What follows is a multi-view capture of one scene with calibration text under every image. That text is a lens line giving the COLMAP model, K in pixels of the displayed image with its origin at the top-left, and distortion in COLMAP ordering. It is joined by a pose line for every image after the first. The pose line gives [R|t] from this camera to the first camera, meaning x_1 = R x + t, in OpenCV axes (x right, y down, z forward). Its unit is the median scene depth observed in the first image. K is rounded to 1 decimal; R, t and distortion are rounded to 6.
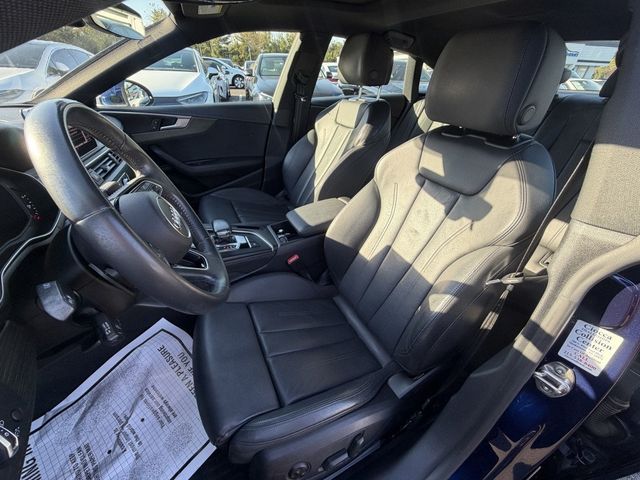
lens RADIAL K [[256.9, 0, 320.0], [0, 256.9, 240.0], [0, 0, 1]] dist [-0.000841, -0.000226]
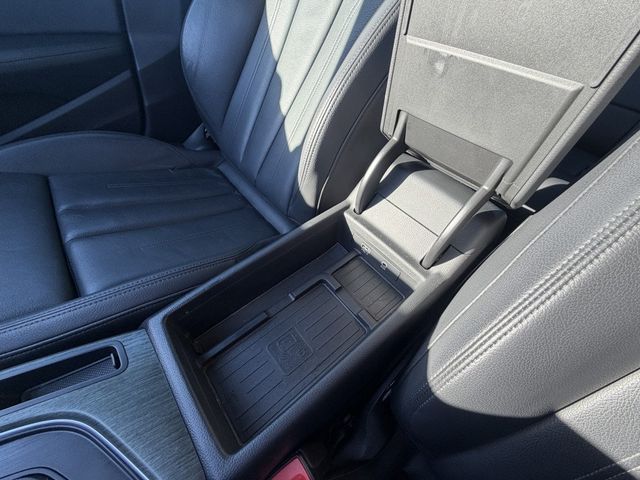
lens RADIAL K [[256.9, 0, 320.0], [0, 256.9, 240.0], [0, 0, 1]] dist [-0.000841, -0.000226]
pose [[0.976984, -0.153399, 0.148229, -0.043061], [0.101328, 0.945215, 0.310323, -0.137679], [-0.187712, -0.288161, 0.939004, 0.550425]]
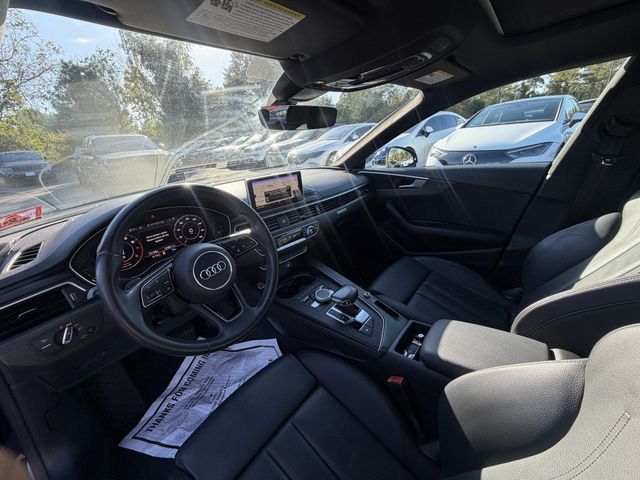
lens RADIAL K [[256.9, 0, 320.0], [0, 256.9, 240.0], [0, 0, 1]] dist [-0.000841, -0.000226]
pose [[0.396917, 0.277969, -0.874752, 0.218412], [-0.412717, 0.905308, 0.100409, -0.173343], [0.819830, 0.321171, 0.474055, 0.244518]]
